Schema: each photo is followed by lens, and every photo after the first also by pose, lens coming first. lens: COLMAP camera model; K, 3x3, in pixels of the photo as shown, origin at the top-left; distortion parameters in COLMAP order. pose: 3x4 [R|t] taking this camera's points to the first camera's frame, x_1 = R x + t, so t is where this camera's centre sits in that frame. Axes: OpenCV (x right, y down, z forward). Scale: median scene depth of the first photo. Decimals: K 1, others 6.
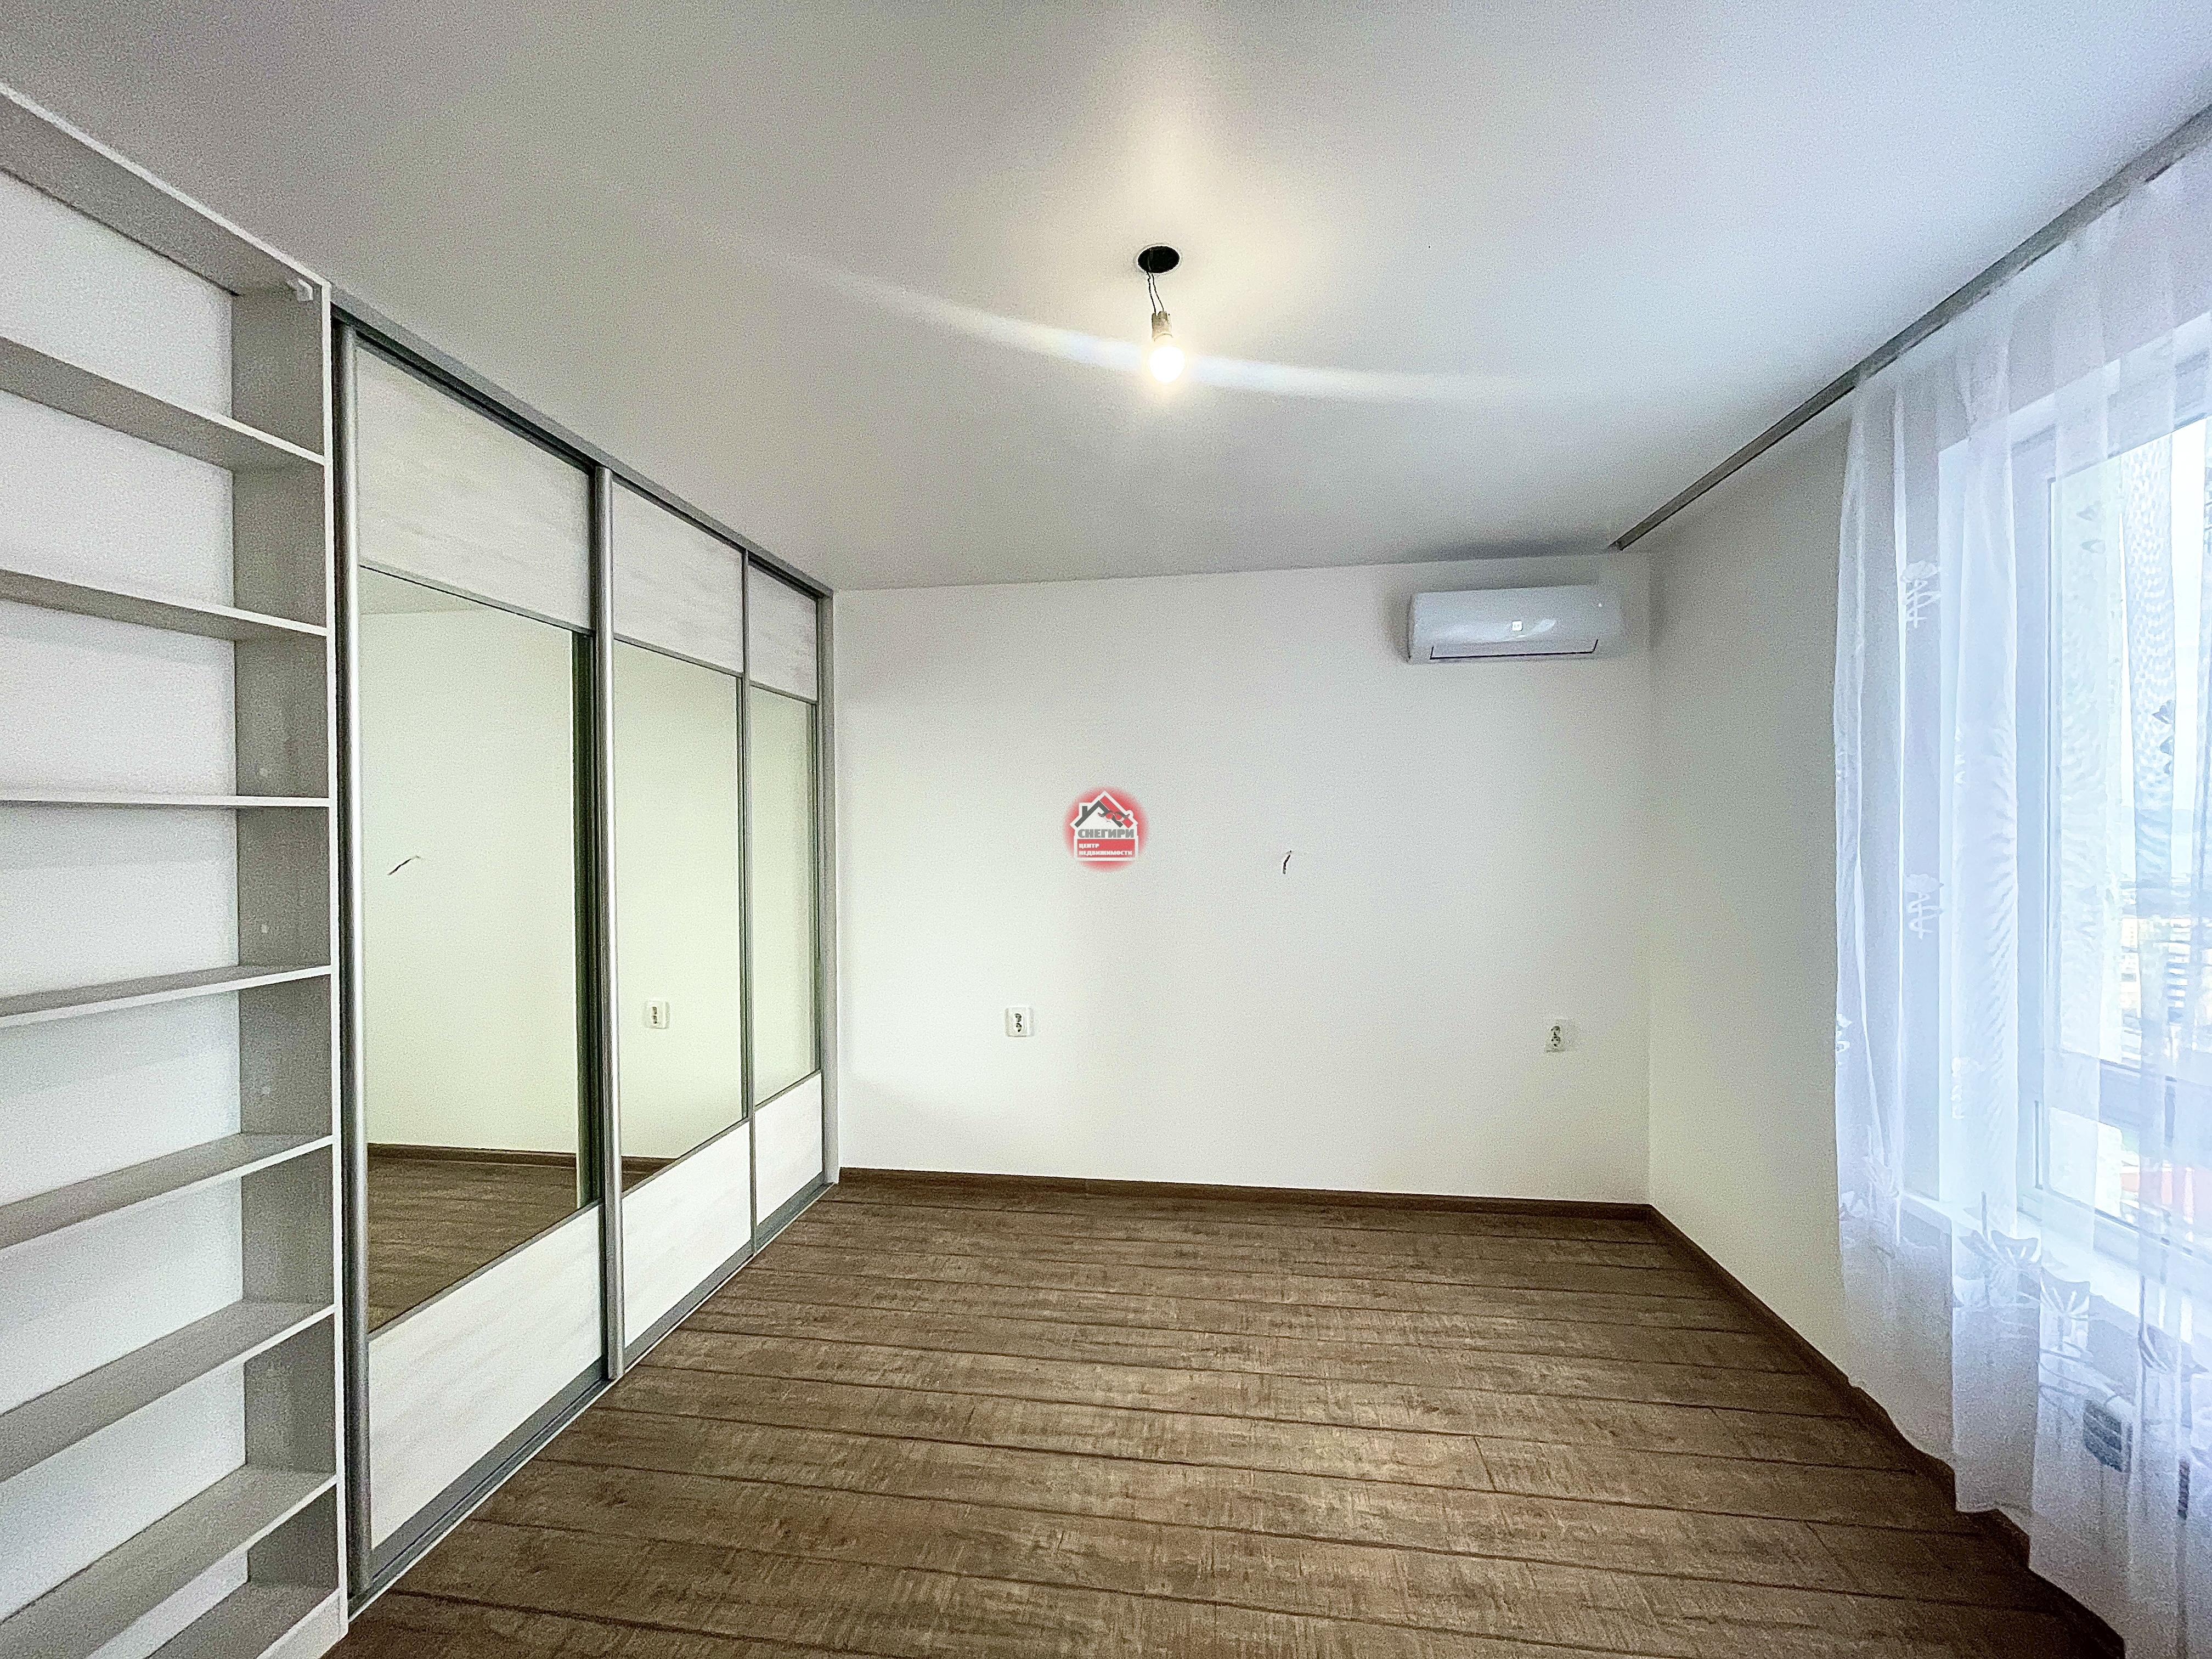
lens RADIAL K [[892.7, 0, 1101.8], [0, 892.7, 836.9], [0, 0, 1]] dist [-0.014261, 0.010386]
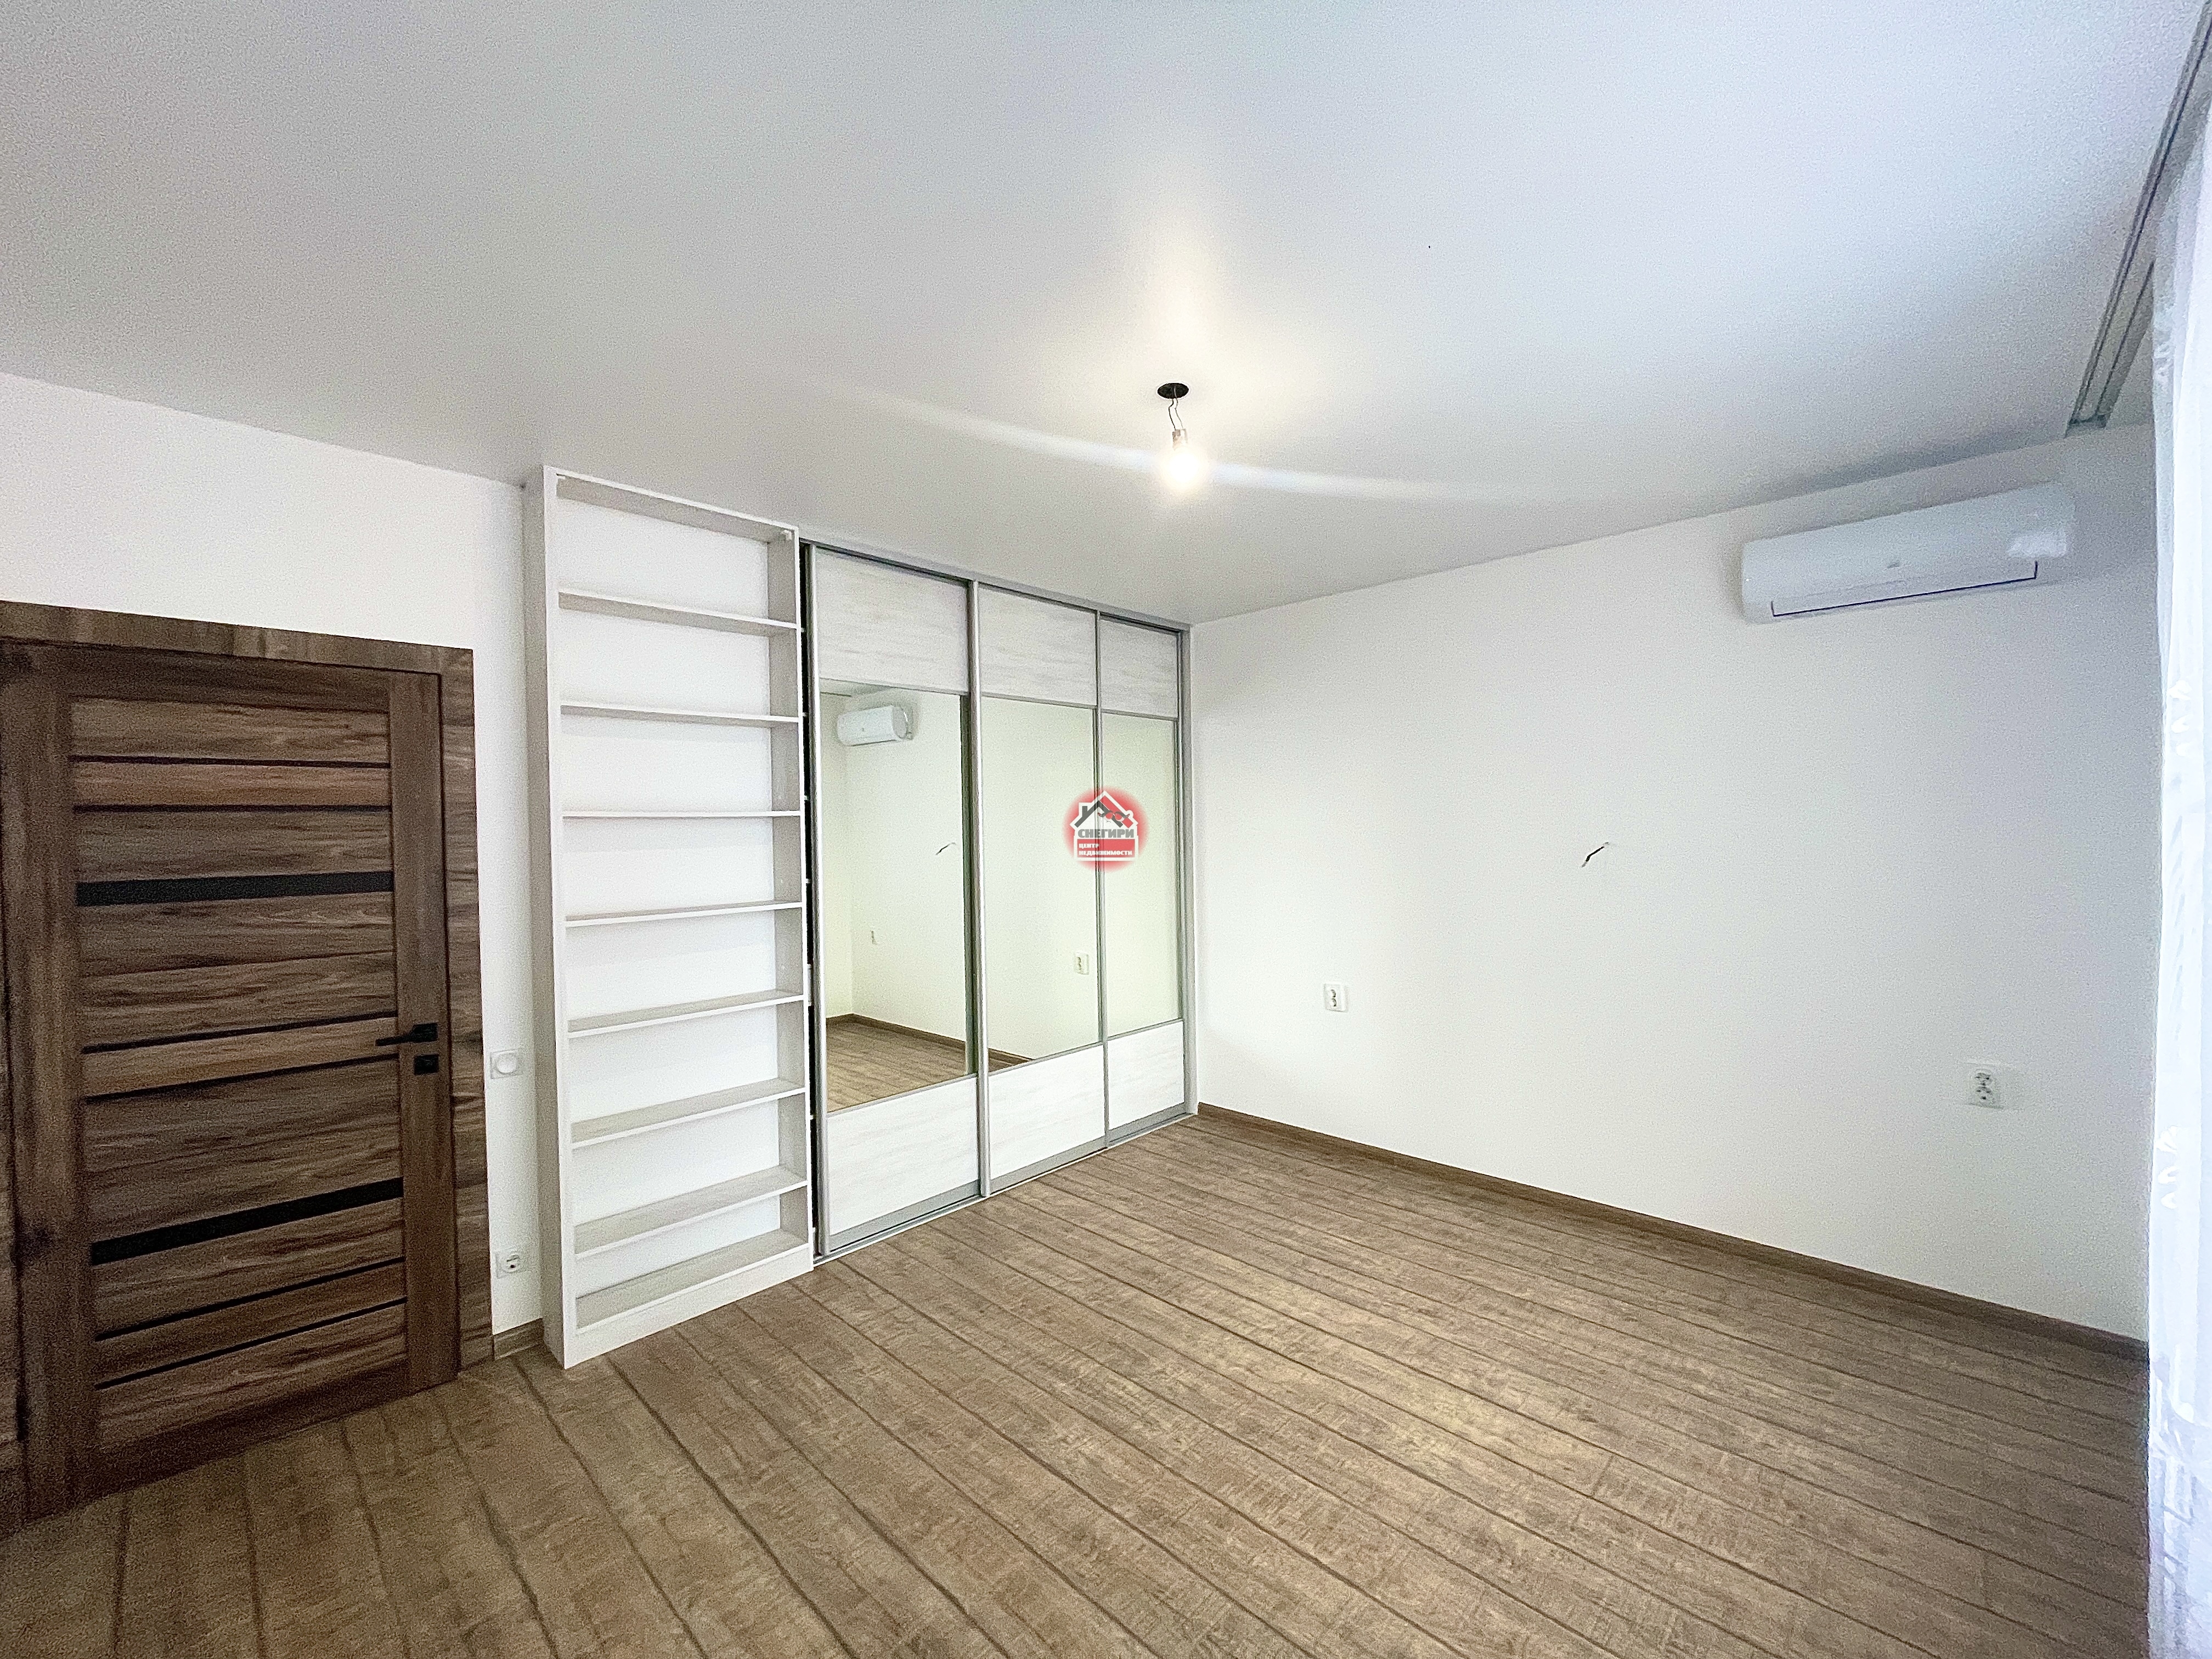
lens RADIAL K [[894.3, 0, 1102.8], [0, 894.3, 839.0], [0, 0, 1]] dist [0.000985, 0.000500]
pose [[0.812245, 0.002754, -0.583310, 0.489434], [0.006155, 0.999893, 0.013291, -0.004592], [0.583284, -0.014386, 0.812141, -0.089414]]
